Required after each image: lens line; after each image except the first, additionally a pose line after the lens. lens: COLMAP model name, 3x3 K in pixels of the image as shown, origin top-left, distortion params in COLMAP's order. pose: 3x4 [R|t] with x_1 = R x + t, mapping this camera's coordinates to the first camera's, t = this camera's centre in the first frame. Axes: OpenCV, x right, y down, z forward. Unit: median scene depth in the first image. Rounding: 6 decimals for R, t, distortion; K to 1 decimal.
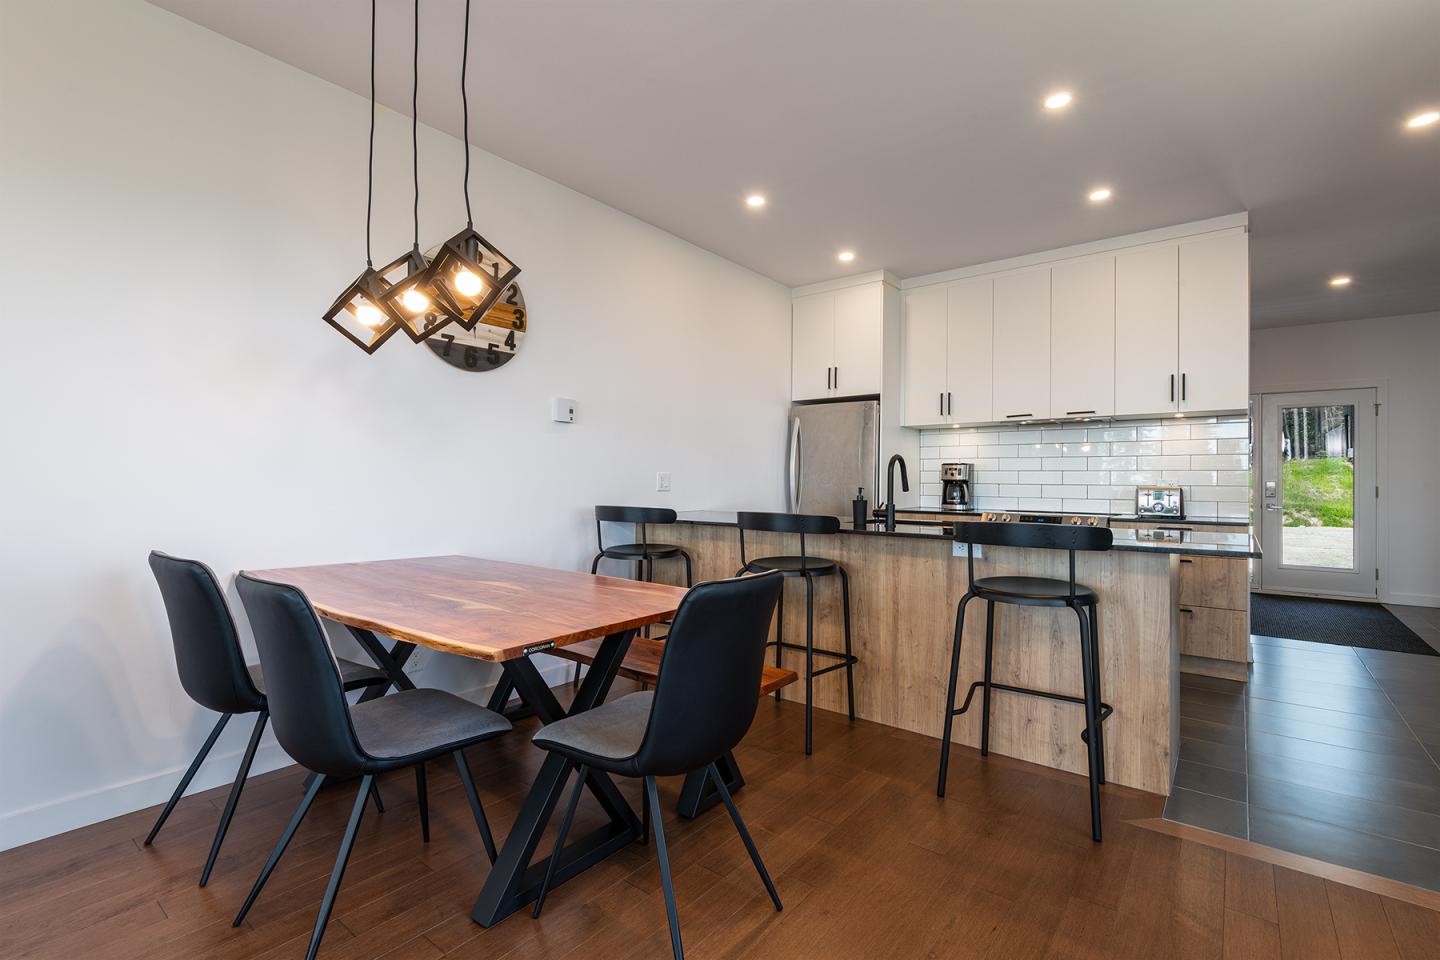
lens RADIAL K [[656.6, 0, 723.1], [0, 656.6, 486.4], [0, 0, 1]] dist [0.014377, -0.003961]
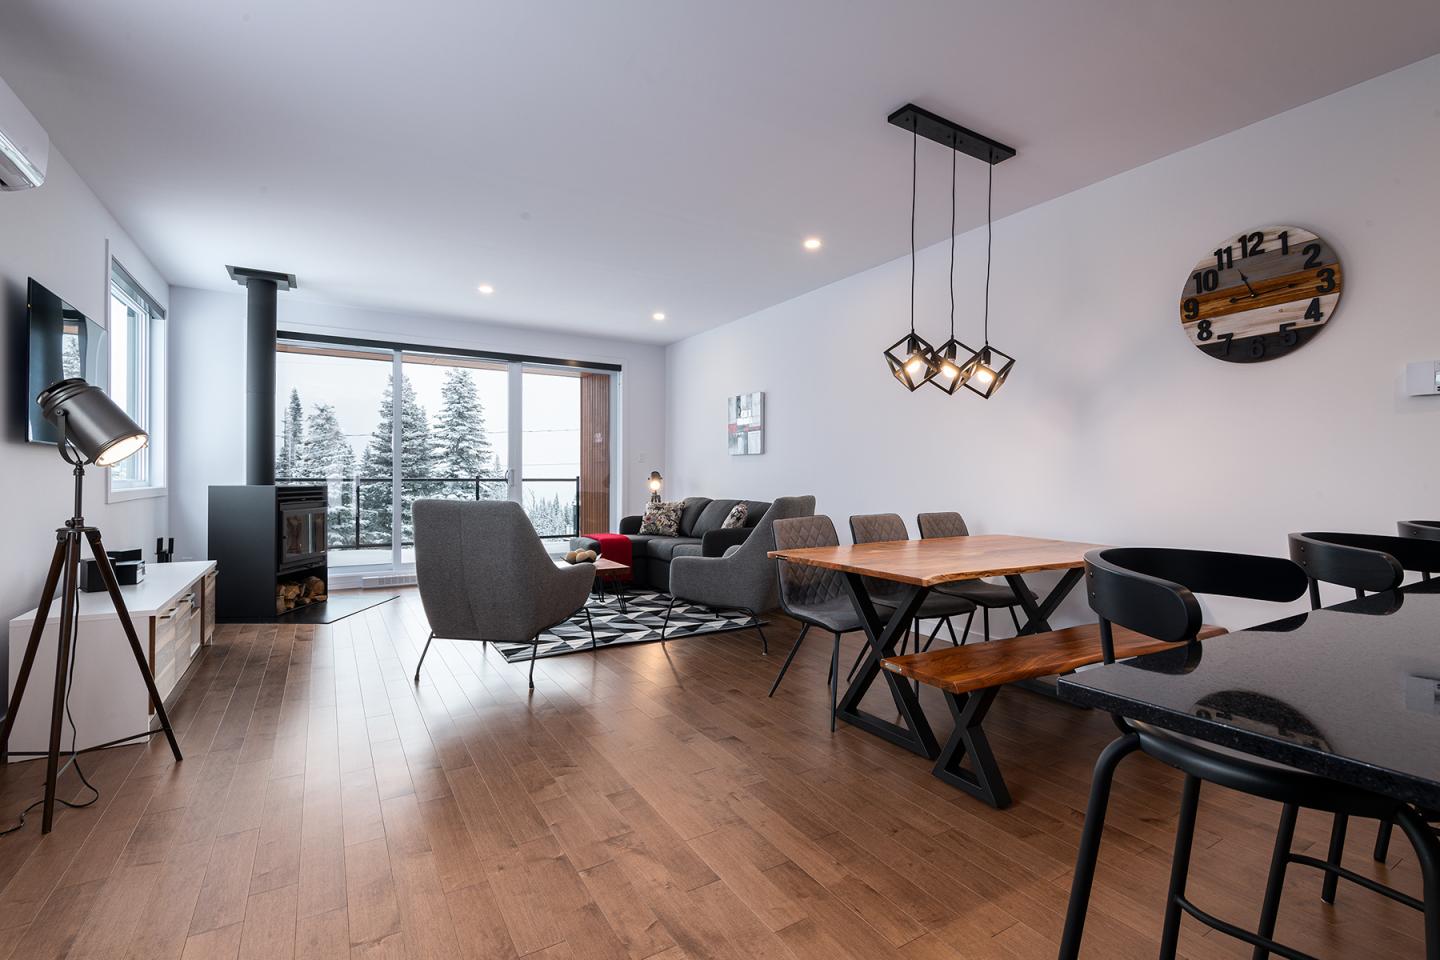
lens RADIAL K [[656.6, 0, 725.8], [0, 656.6, 479.5], [0, 0, 1]] dist [0.014377, -0.003961]
pose [[-0.344033, 0.008829, -0.938916, 0.668218], [-0.003816, 0.999934, 0.010801, -0.013693], [0.938950, 0.007299, -0.343977, 0.548739]]
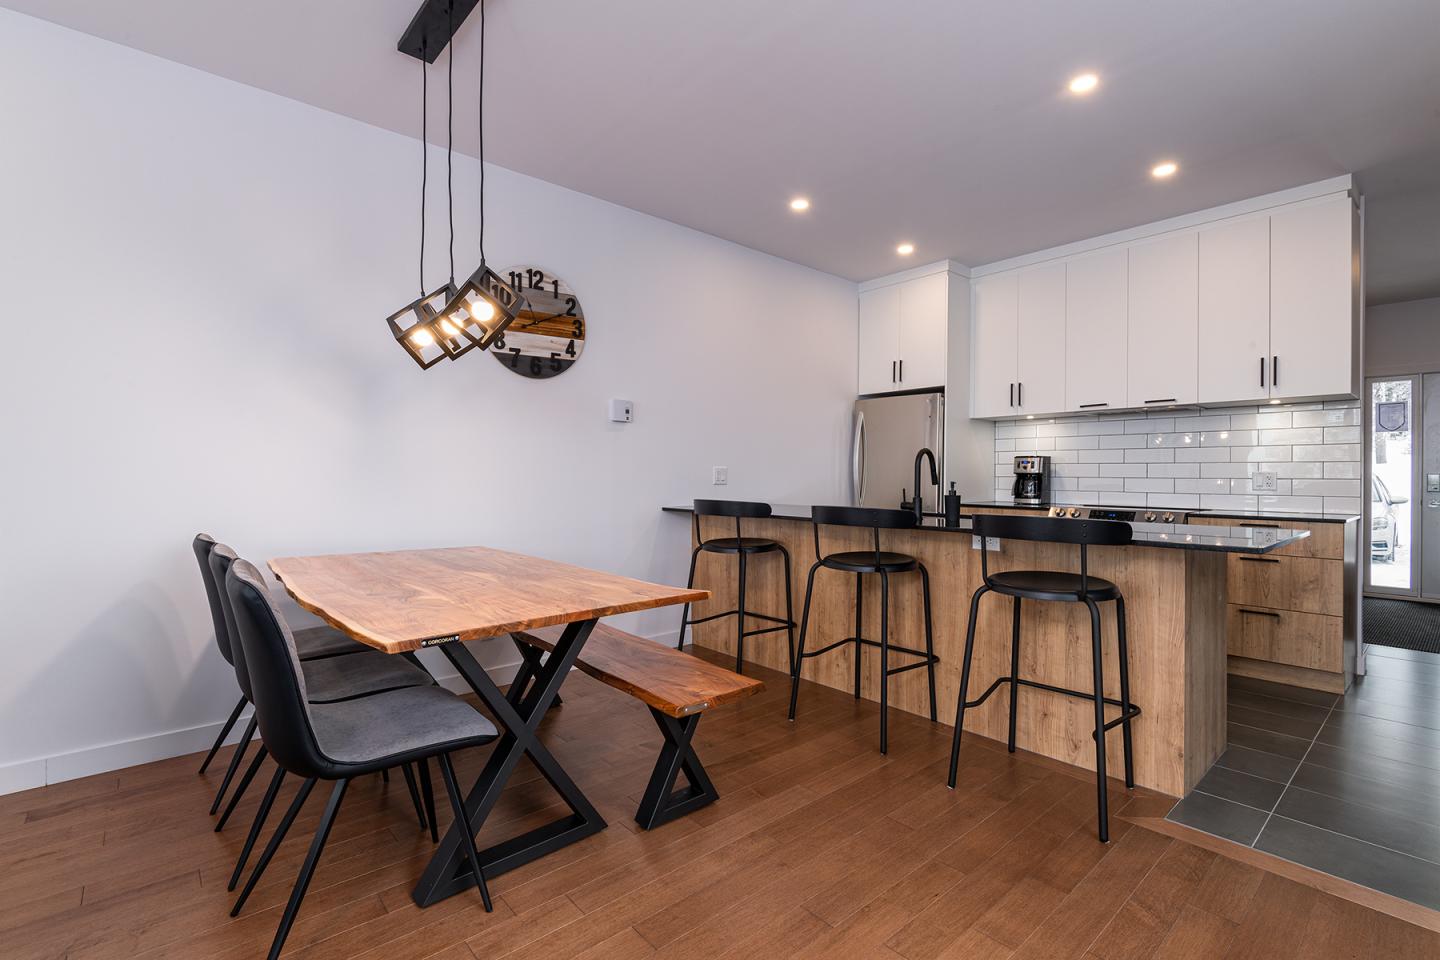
lens RADIAL K [[656.6, 0, 709.4], [0, 656.6, 480.2], [0, 0, 1]] dist [0.014377, -0.003961]
pose [[0.984806, -0.002681, -0.173636, 0.089343], [0.002462, 0.999996, -0.001477, 0.000801], [0.173639, 0.001027, 0.984809, -0.041022]]
